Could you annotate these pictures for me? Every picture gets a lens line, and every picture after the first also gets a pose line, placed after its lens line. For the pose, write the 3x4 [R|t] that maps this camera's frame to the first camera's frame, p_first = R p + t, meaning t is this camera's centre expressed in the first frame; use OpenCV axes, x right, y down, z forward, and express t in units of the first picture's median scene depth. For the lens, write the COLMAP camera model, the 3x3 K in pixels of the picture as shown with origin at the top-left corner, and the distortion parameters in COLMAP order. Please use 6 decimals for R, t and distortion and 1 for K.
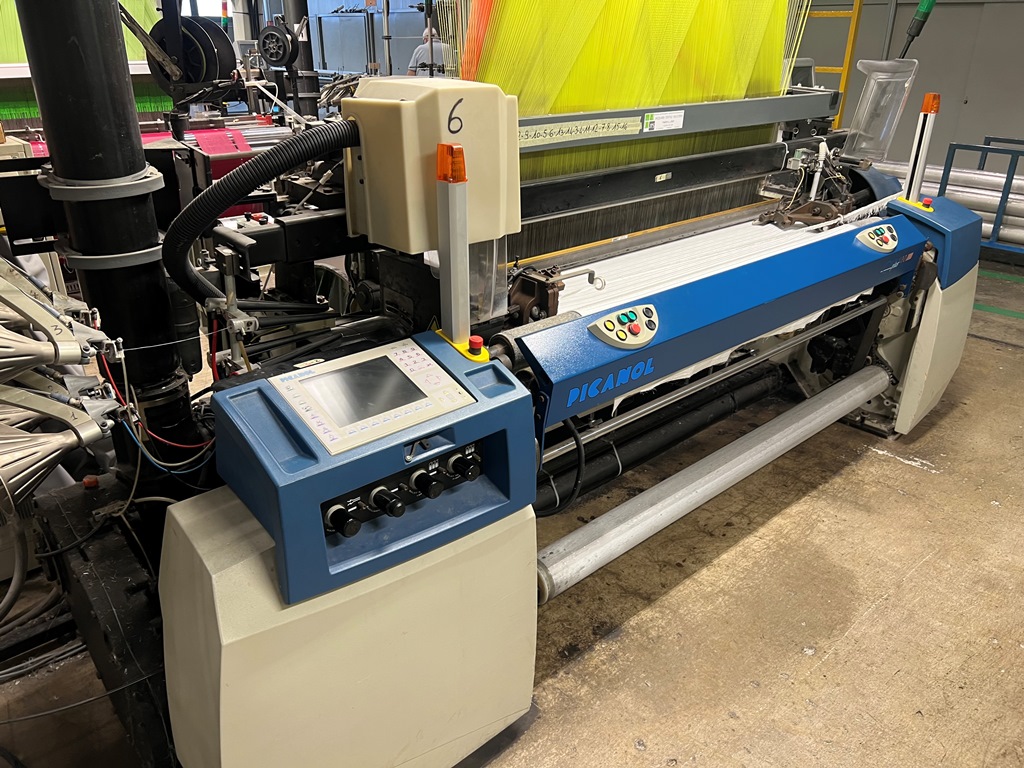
lens RADIAL K [[778.3, 0, 514.1], [0, 778.3, 394.4], [0, 0, 1]] dist [0.039325, -0.059284]
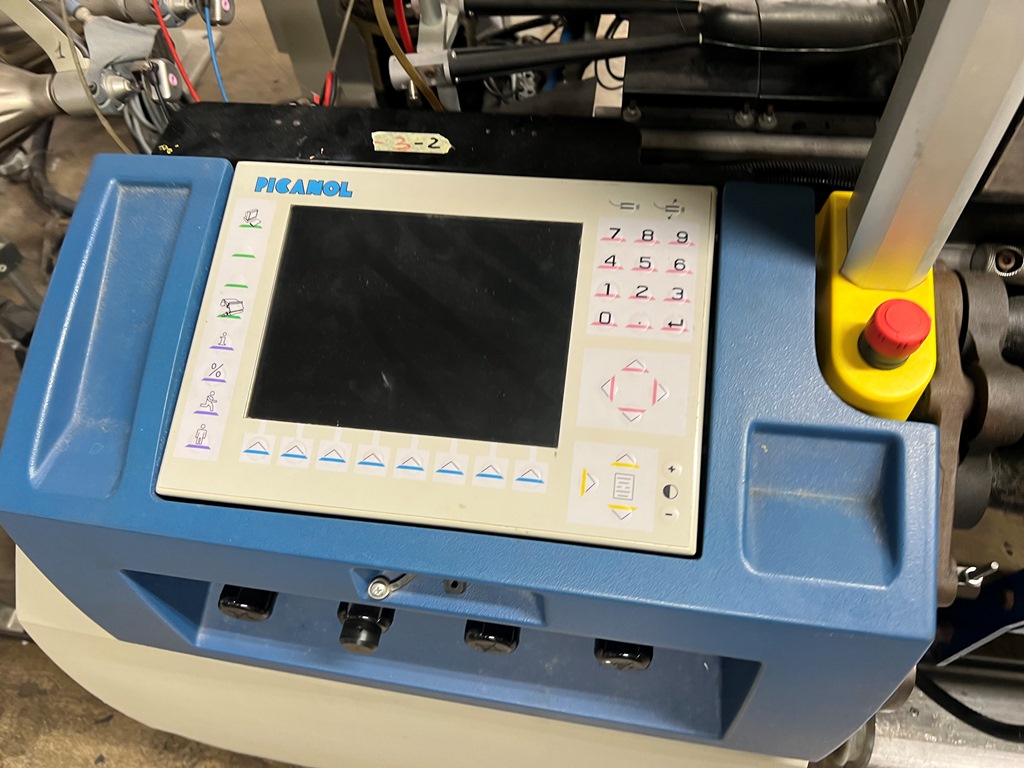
lens RADIAL K [[778.3, 0, 507.2], [0, 778.3, 405.4], [0, 0, 1]] dist [0.039325, -0.059284]
pose [[0.620419, 0.630899, -0.465883, 0.005887], [-0.272428, 0.730409, 0.626327, -0.146348], [0.735434, -0.261665, 0.625034, 0.605840]]
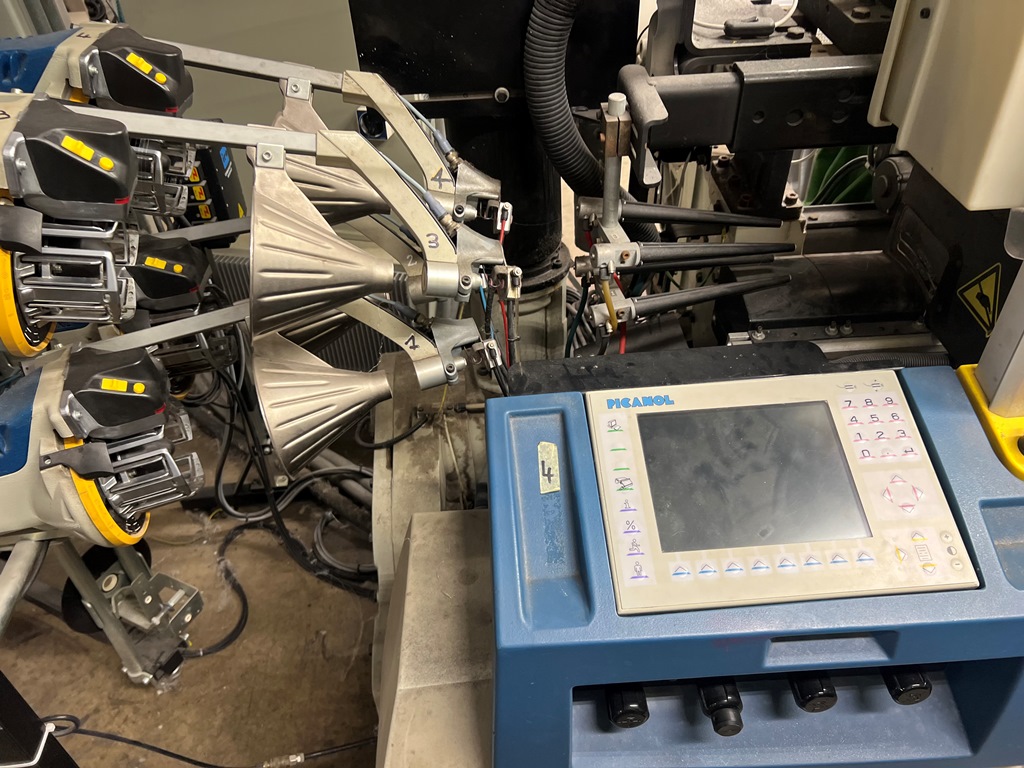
lens RADIAL K [[778.3, 0, 514.1], [0, 778.3, 382.1], [0, 0, 1]] dist [0.039325, -0.059284]
pose [[0.772822, 0.377319, -0.510271, -0.054411], [-0.227865, 0.915418, 0.331795, -0.144339], [0.592304, -0.140146, 0.793433, 0.383825]]
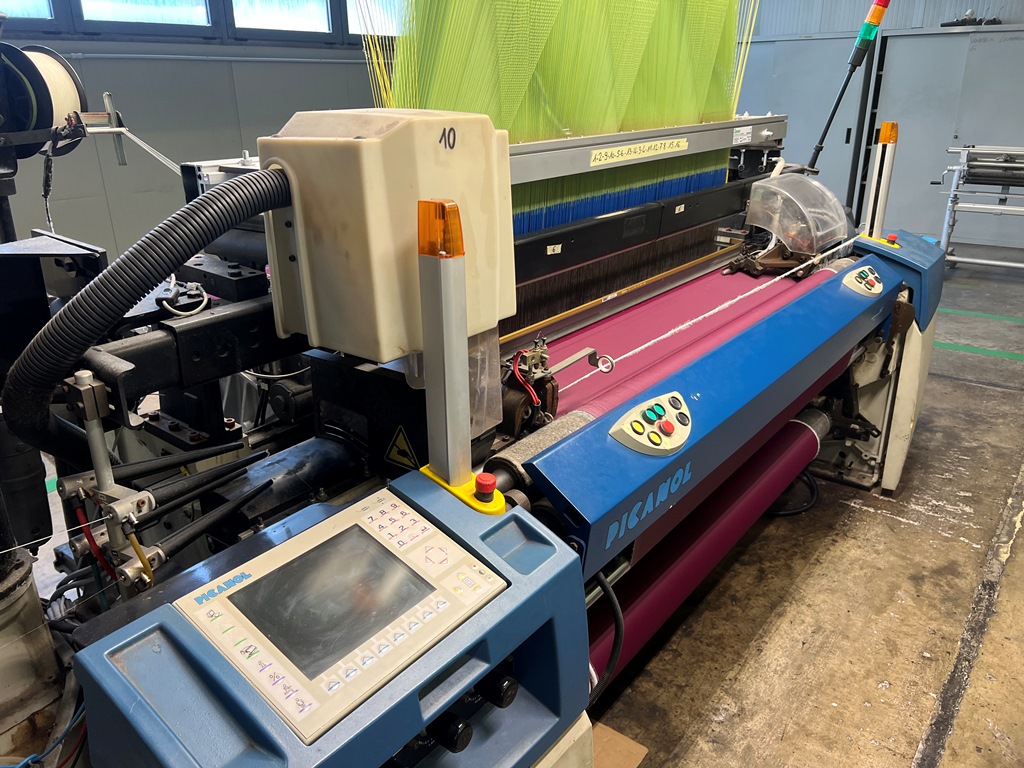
lens RADIAL K [[778.3, 0, 512.3], [0, 778.3, 381.0], [0, 0, 1]] dist [0.039325, -0.059284]
pose [[0.985369, -0.081682, 0.149587, -0.099570], [0.092921, 0.993228, -0.069744, -0.087476], [-0.142877, 0.082623, 0.986286, 0.264550]]
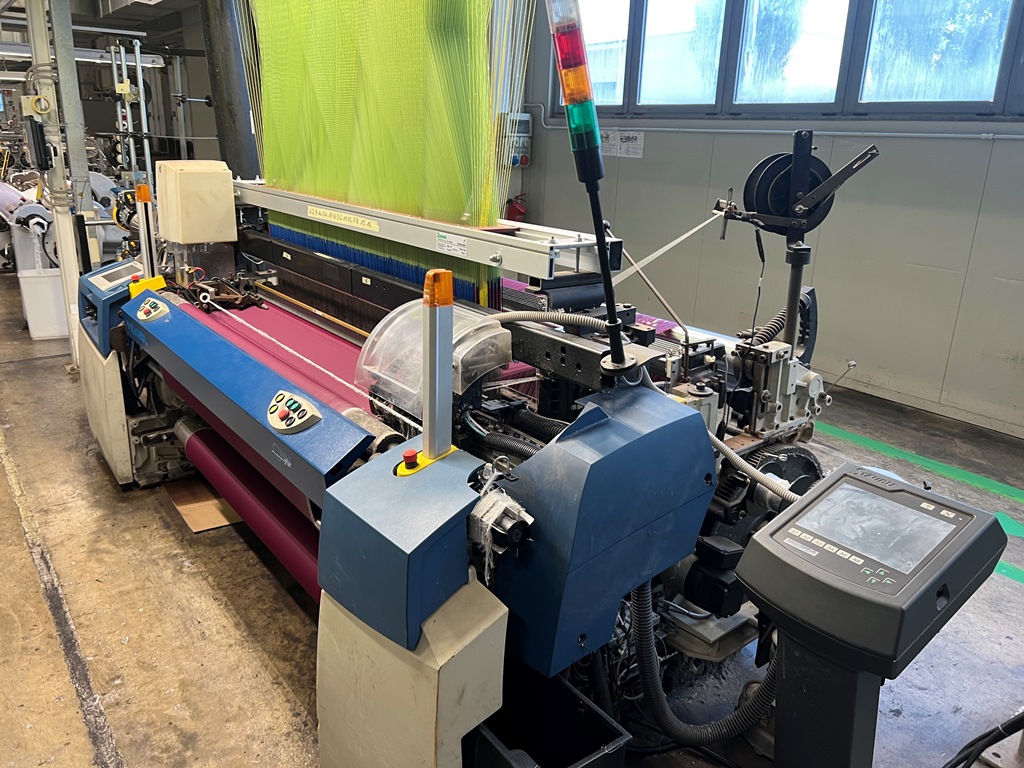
lens RADIAL K [[778.3, 0, 507.7], [0, 778.3, 374.5], [0, 0, 1]] dist [0.039325, -0.059284]
pose [[-0.094816, 0.282298, -0.954630, 1.635789], [-0.453031, 0.841661, 0.293888, -0.772152], [0.886438, 0.460342, 0.048086, 1.612804]]
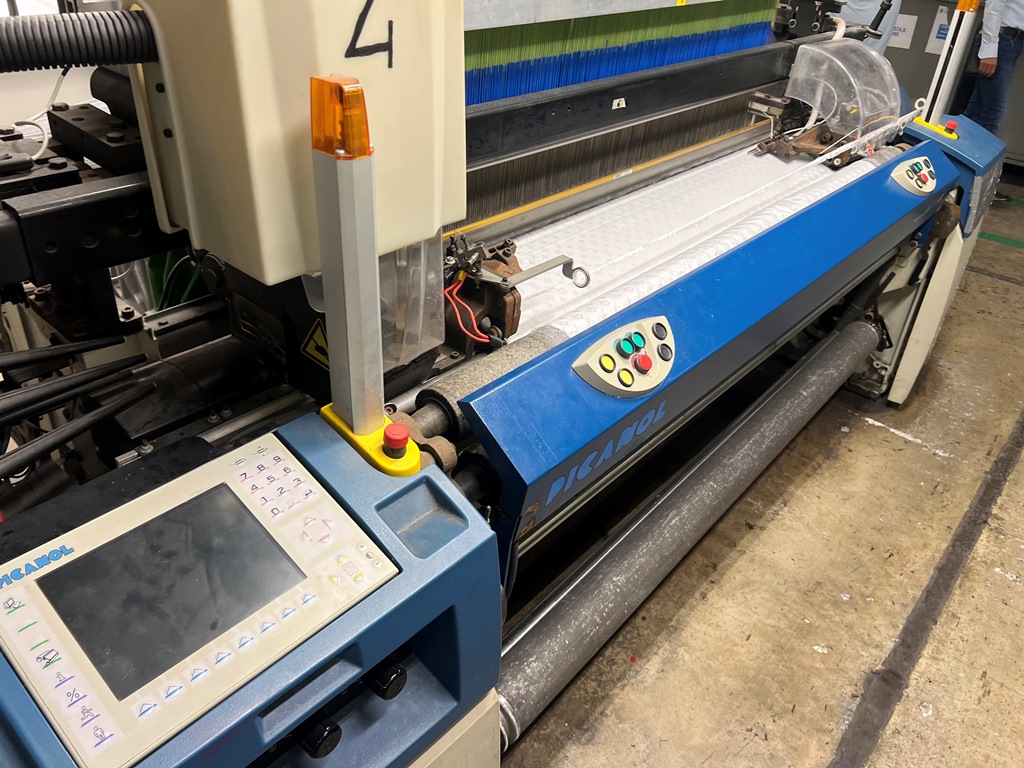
lens RADIAL K [[778.3, 0, 520.4], [0, 778.3, 377.4], [0, 0, 1]] dist [0.039325, -0.059284]
pose [[0.992088, -0.019972, 0.123949, -0.023499], [0.003574, 0.991358, 0.131135, -0.150918], [-0.125497, -0.129654, 0.983585, 0.363368]]
